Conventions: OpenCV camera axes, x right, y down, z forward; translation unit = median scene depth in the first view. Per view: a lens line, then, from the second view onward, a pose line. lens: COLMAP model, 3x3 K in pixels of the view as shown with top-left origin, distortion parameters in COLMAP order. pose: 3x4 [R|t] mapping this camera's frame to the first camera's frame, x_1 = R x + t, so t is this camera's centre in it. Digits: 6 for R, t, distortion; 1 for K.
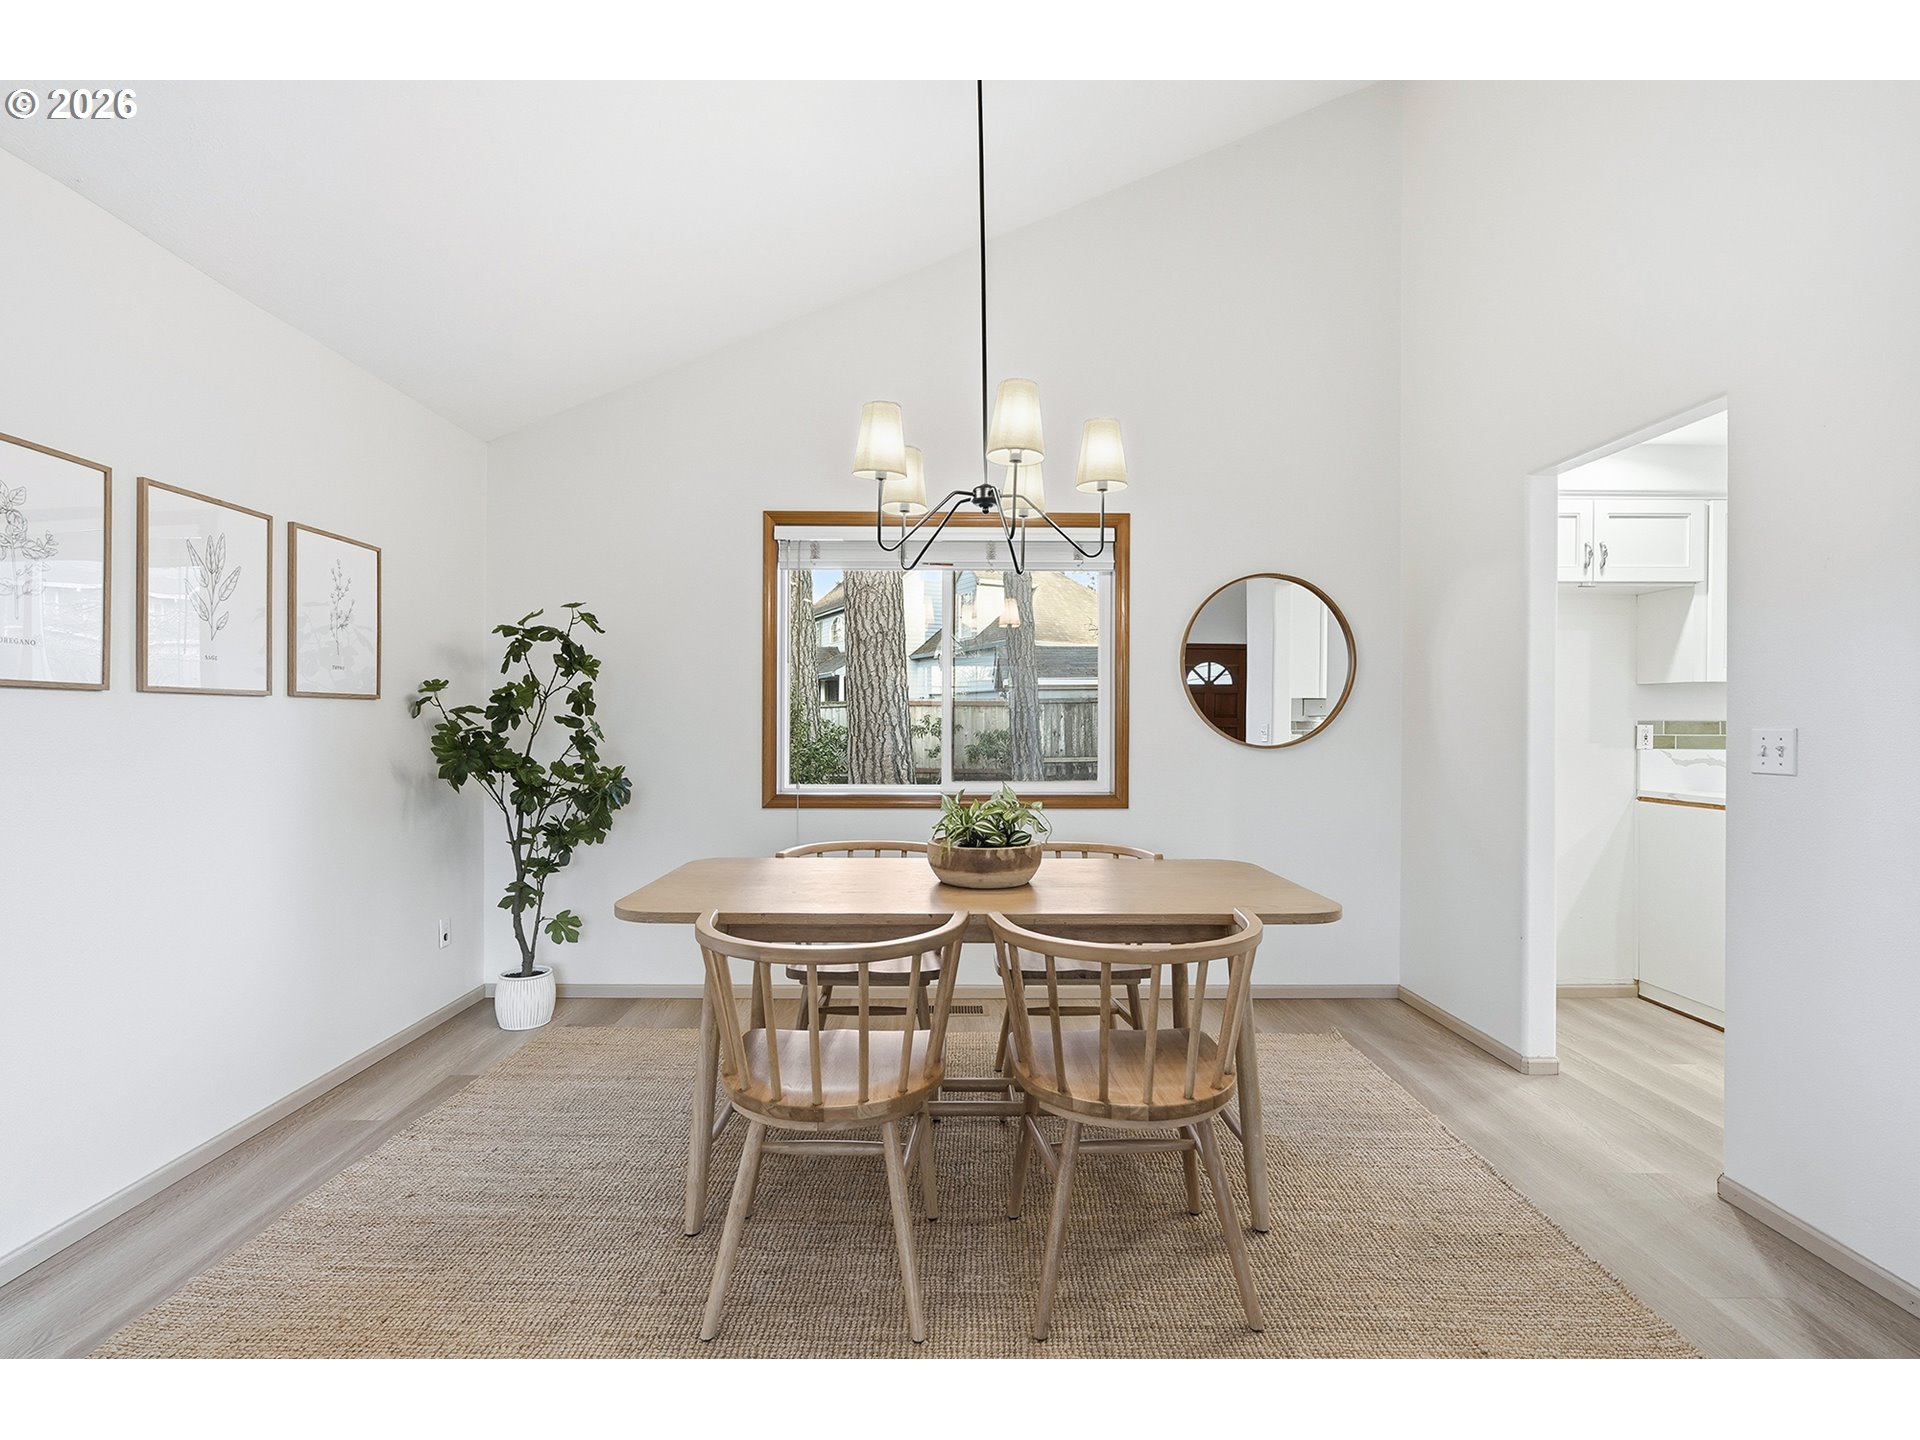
lens RADIAL K [[901.5, 0, 950.5], [0, 901.5, 726.2], [0, 0, 1]] dist [-0.001632, 0.000160]
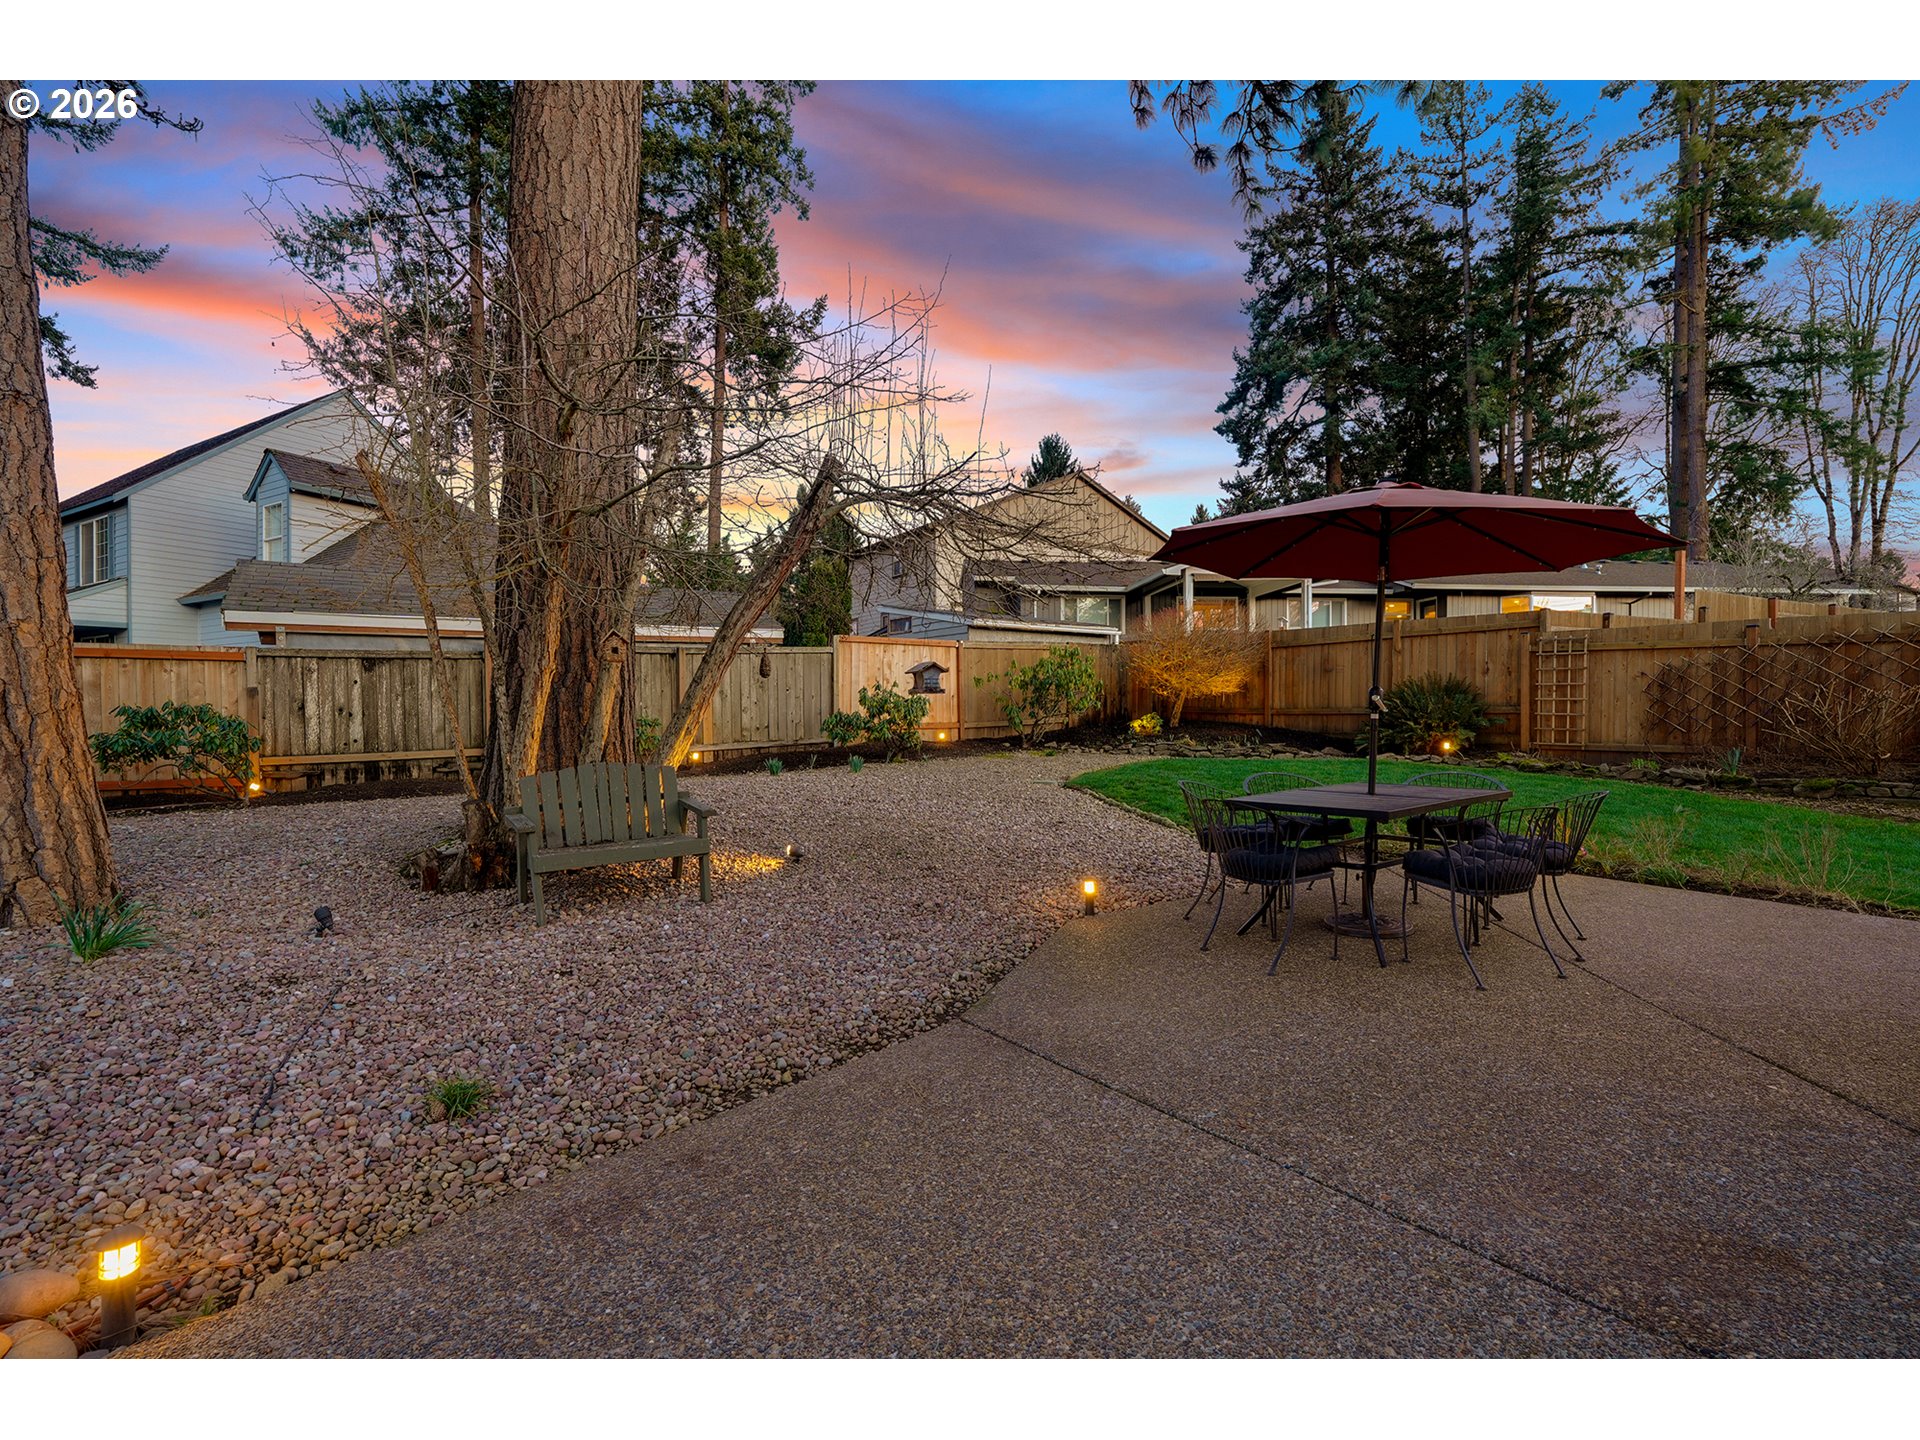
lens RADIAL K [[859.7, 0, 955.1], [0, 859.7, 717.0], [0, 0, 1]] dist [-0.004665, 0.001098]
pose [[0.839663, -0.007892, 0.543050, 0.244026], [0.007701, 0.999967, 0.002624, 0.021557], [-0.543053, 0.001979, 0.839696, 0.560029]]
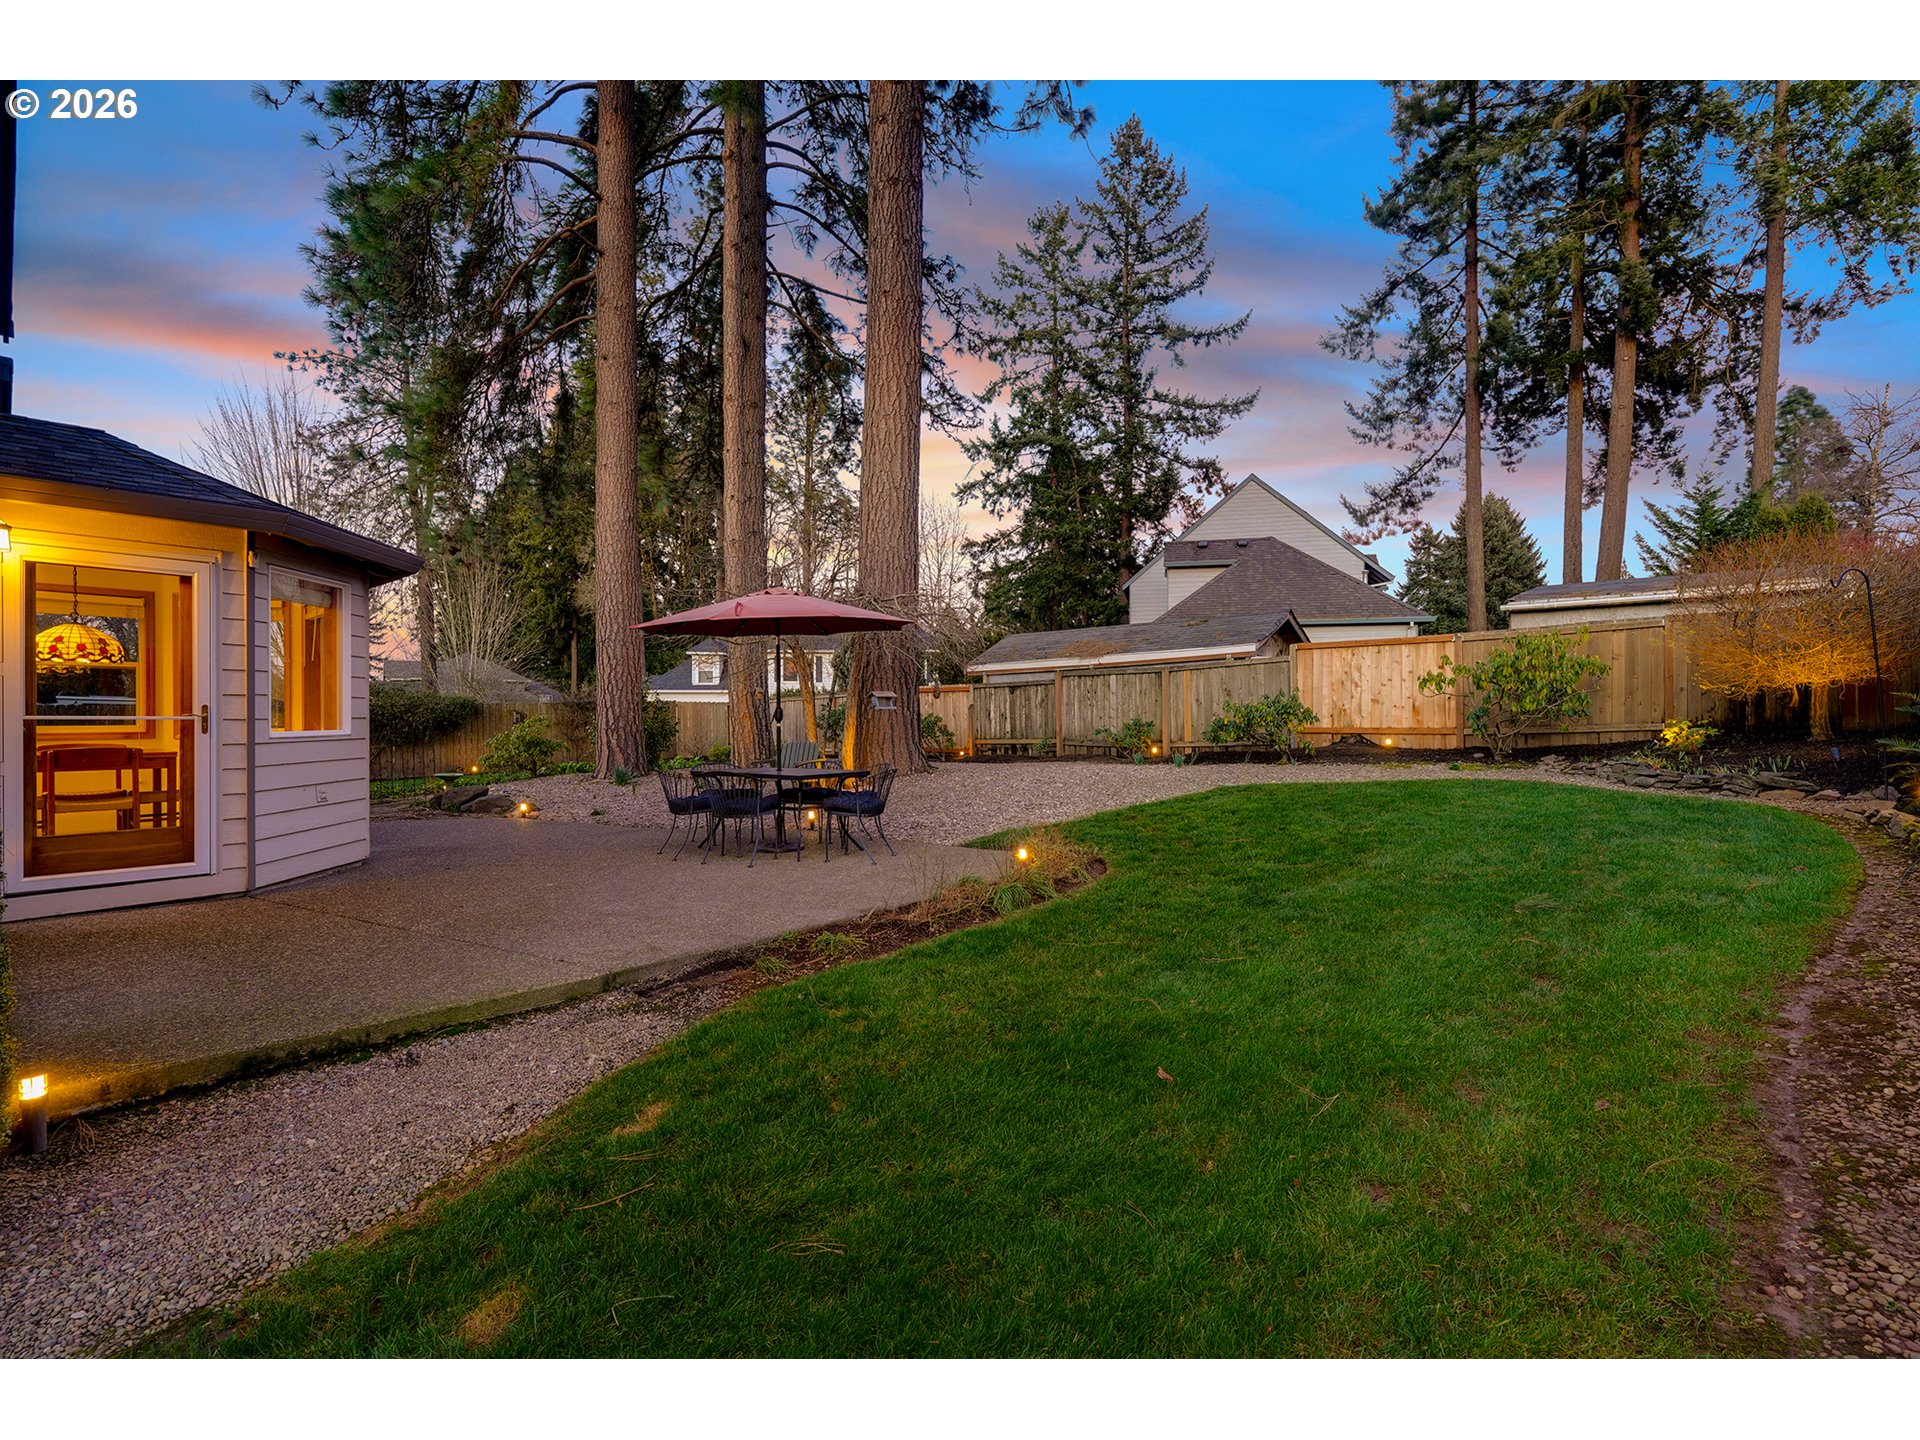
lens RADIAL K [[859.7, 0, 955.1], [0, 859.7, 717.0], [0, 0, 1]] dist [-0.004665, 0.001098]
pose [[0.747017, -0.005103, -0.664786, 1.217635], [0.003541, 0.999987, -0.003696, 0.020633], [0.664796, 0.000407, 0.747025, 0.369560]]
